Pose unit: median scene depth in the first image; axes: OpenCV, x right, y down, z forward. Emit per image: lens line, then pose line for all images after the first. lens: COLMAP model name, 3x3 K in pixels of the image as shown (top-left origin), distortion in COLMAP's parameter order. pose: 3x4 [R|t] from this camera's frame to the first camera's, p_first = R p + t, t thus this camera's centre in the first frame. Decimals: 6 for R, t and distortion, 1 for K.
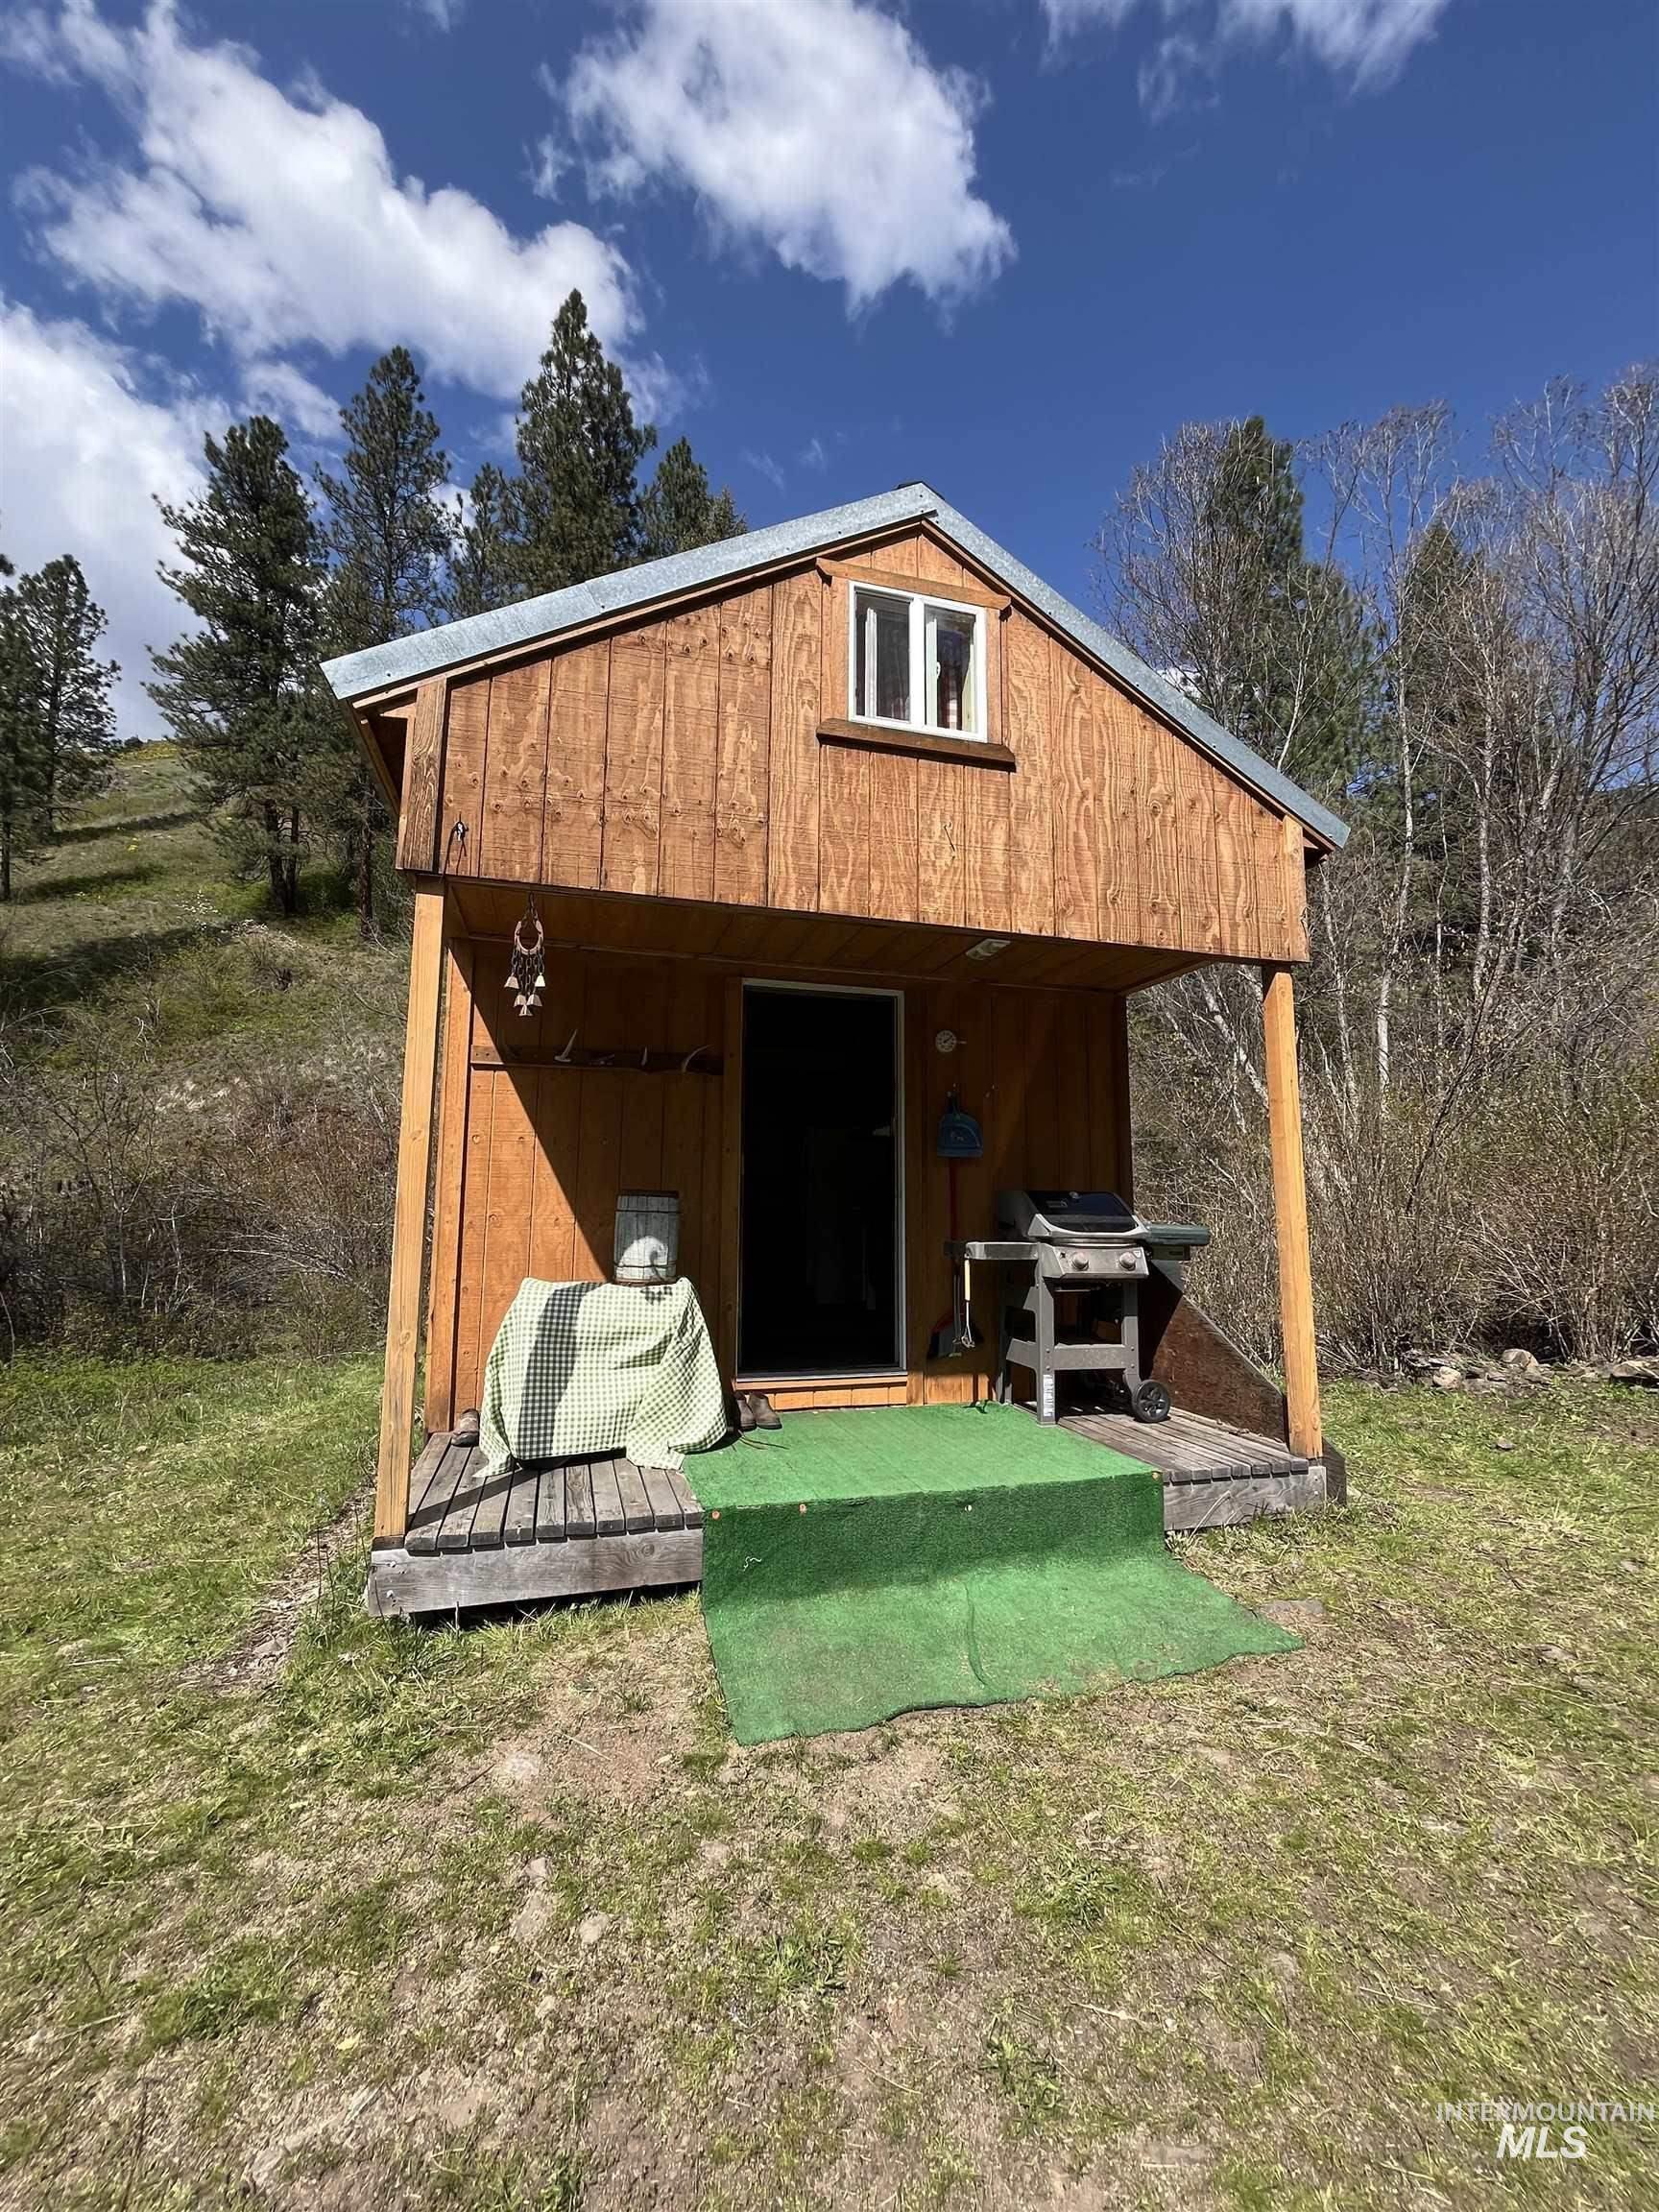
lens RADIAL K [[887.6, 0, 822.8], [0, 887.6, 1102.3], [0, 0, 1]] dist [-0.004666, -0.000353]
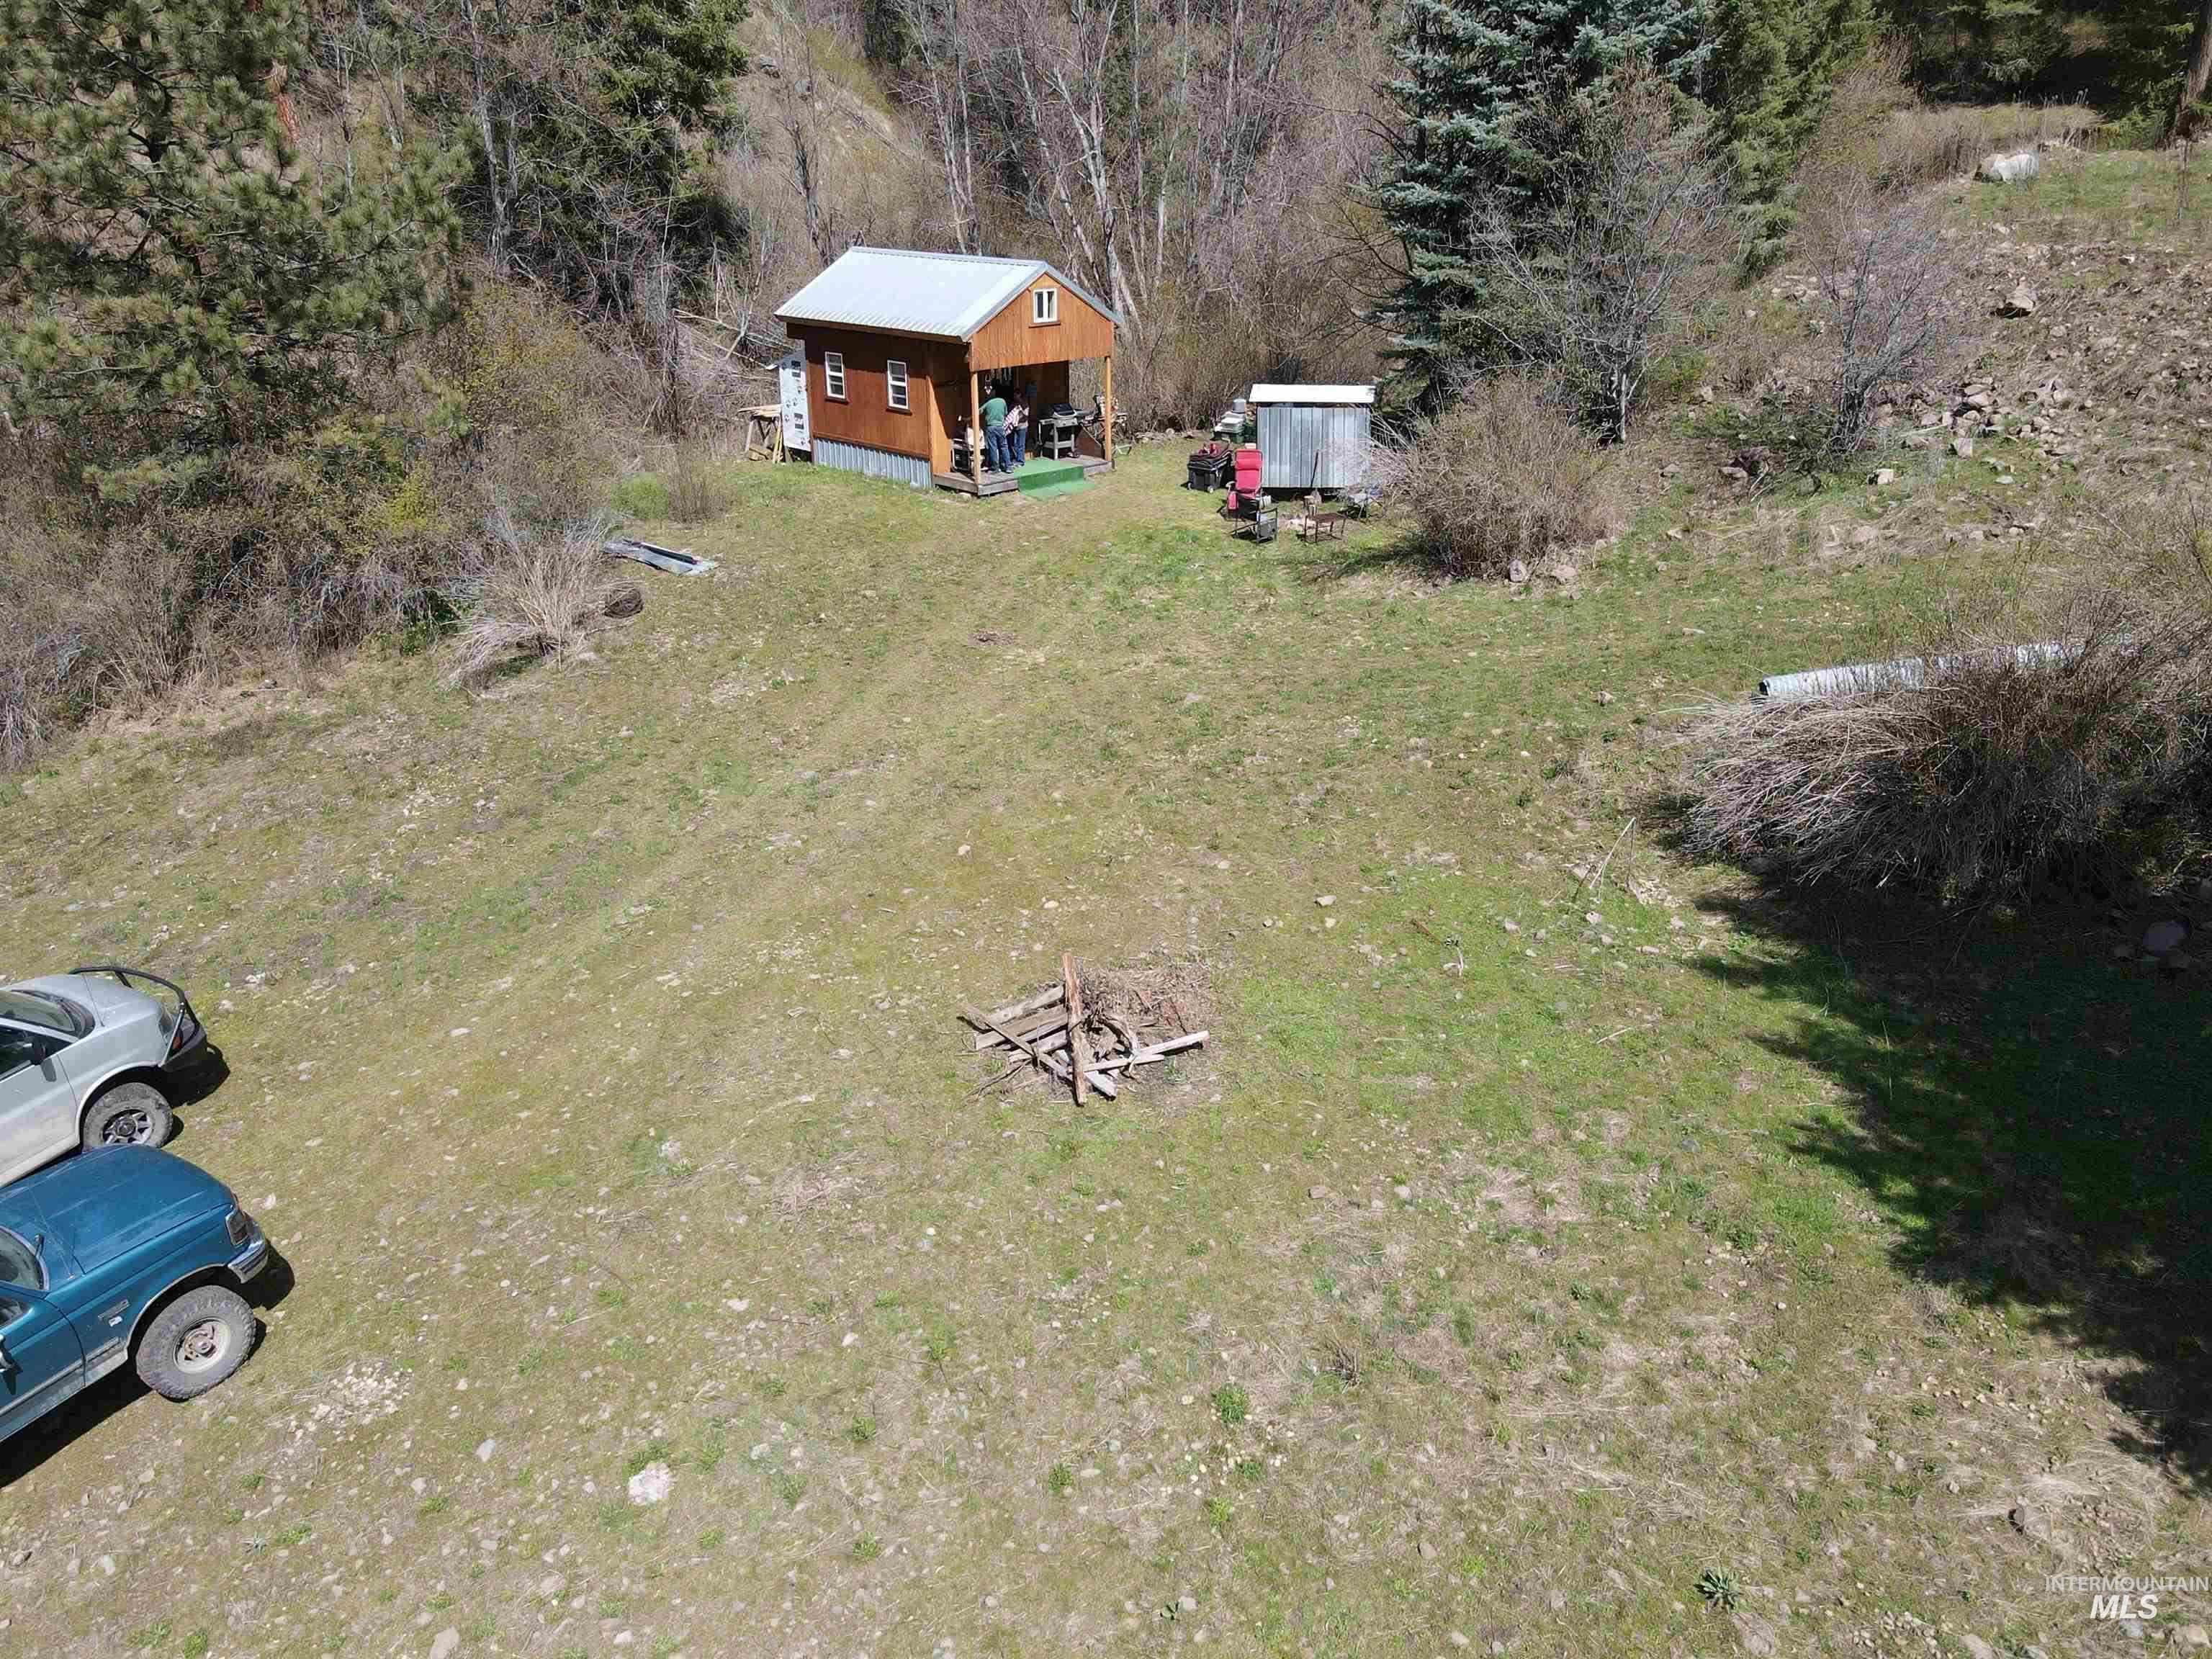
lens RADIAL K [[1623.5, 0, 1106.0], [0, 1623.5, 829.5], [0, 0, 1]] dist [0.009757, 0.008532]
pose [[0.881710, -0.188362, 0.432560, -3.305485], [-0.052402, 0.872071, 0.486565, -1.942367], [-0.468873, -0.451676, 0.759043, -5.962295]]
